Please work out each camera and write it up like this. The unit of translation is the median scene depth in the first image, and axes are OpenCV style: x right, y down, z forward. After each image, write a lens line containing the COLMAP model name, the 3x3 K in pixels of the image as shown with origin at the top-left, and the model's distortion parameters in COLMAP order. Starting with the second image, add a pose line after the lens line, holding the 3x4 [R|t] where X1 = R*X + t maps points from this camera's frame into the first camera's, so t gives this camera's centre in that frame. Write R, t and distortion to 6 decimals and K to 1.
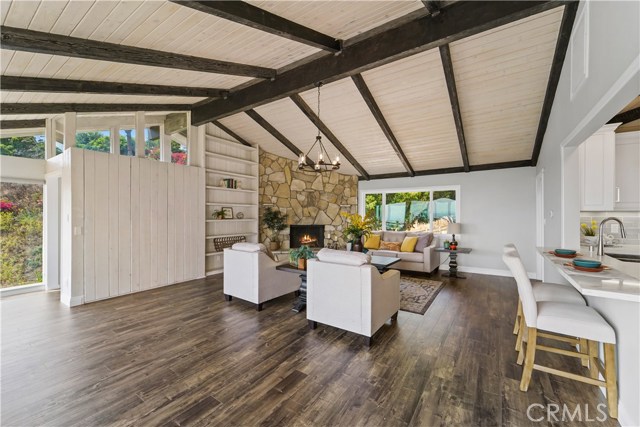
lens RADIAL K [[261.0, 0, 323.9], [0, 261.0, 214.3], [0, 0, 1]] dist [0.000991, -0.000194]
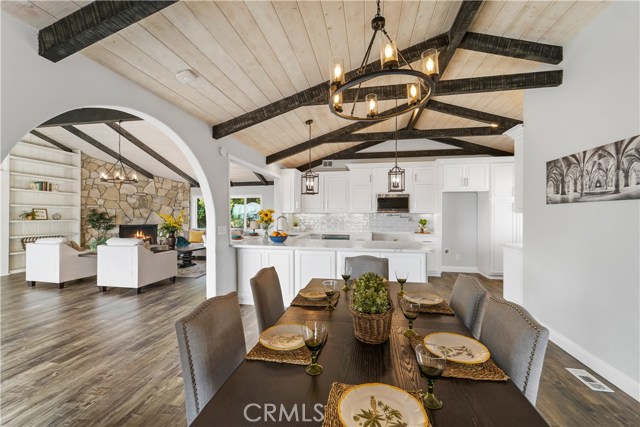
lens RADIAL K [[264.4, 0, 322.0], [0, 264.4, 214.3], [0, 0, 1]] dist [0.003286, -0.000338]
pose [[0.916168, -0.000438, 0.400795, 0.216953], [0.002750, 0.999983, -0.005193, 0.004237], [-0.400786, 0.005859, 0.916153, -0.386007]]
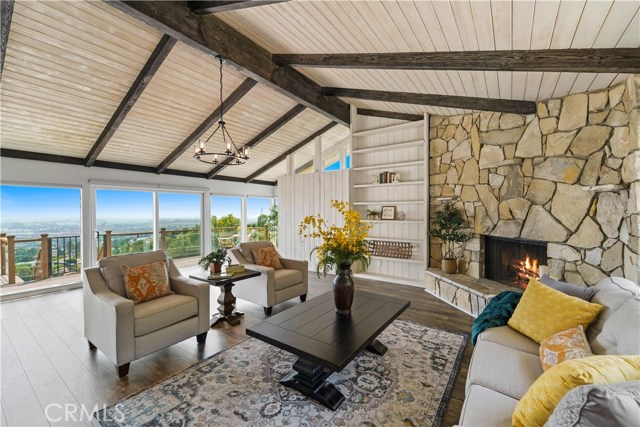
lens RADIAL K [[264.4, 0, 322.0], [0, 264.4, 214.3], [0, 0, 1]] dist [0.003286, -0.000338]
pose [[-0.035560, 0.004675, -0.999357, 0.447516], [0.002269, 0.999987, 0.004597, -0.003812], [0.999365, -0.002104, -0.035570, 0.738404]]
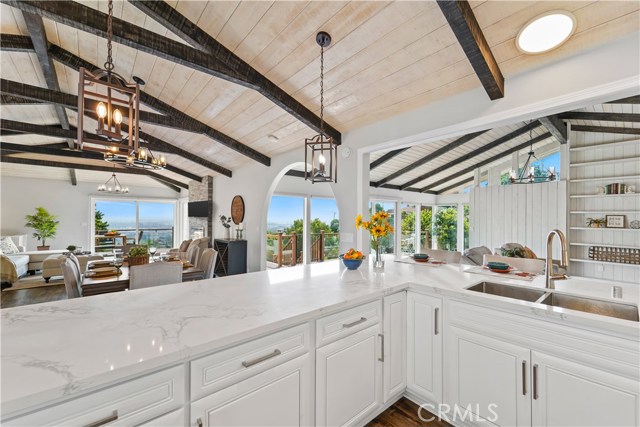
lens RADIAL K [[264.4, 0, 322.0], [0, 264.4, 214.3], [0, 0, 1]] dist [0.003286, -0.000338]
pose [[-0.265537, -0.015519, -0.963976, 0.716216], [-0.012859, 0.999839, -0.012554, -0.003805], [0.964015, 0.009062, -0.265694, 0.237224]]
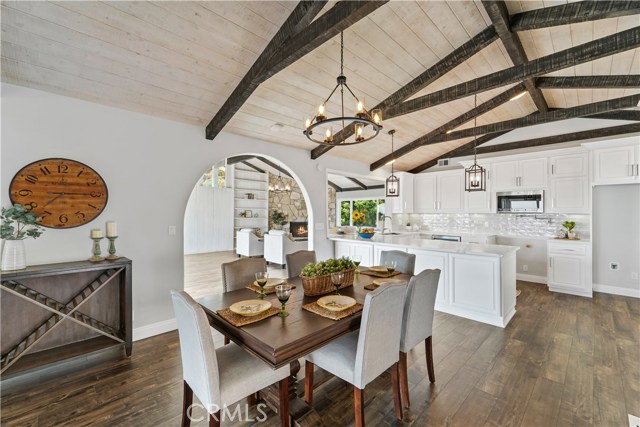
lens RADIAL K [[265.8, 0, 325.5], [0, 265.8, 213.4], [0, 0, 1]] dist [0.001860, 0.000011]
pose [[0.982217, 0.002639, -0.187731, 0.387428], [-0.004370, 0.999952, -0.008808, 0.004337], [0.187698, 0.009472, 0.982181, -0.513493]]
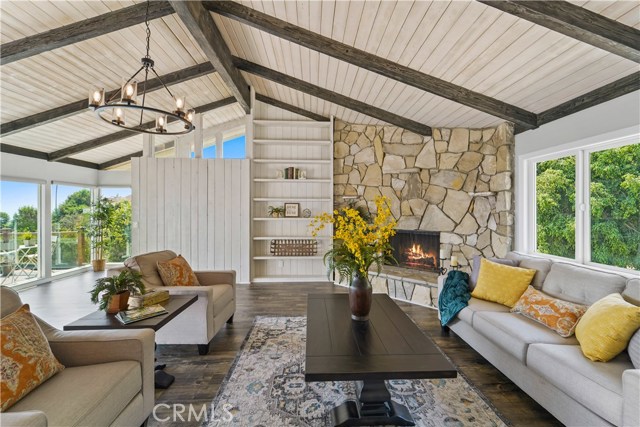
lens RADIAL K [[270.3, 0, 324.9], [0, 270.3, 209.6], [0, 0, 1]] dist [0.000815, 0.000020]
pose [[0.593523, -0.001639, -0.804815, 0.334878], [-0.001280, 0.999995, -0.002981, -0.003211], [0.804816, 0.002799, 0.593518, 0.527770]]
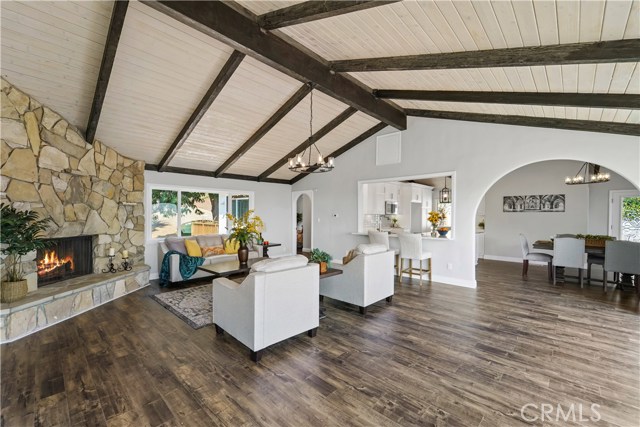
lens RADIAL K [[262.9, 0, 319.8], [0, 262.9, 217.0], [0, 0, 1]] dist [0.001724, 0.000108]
pose [[0.173453, -0.008113, 0.984809, -0.543018], [0.003252, 0.999965, 0.007665, -0.002494], [-0.984837, 0.001873, 0.173474, 0.435733]]
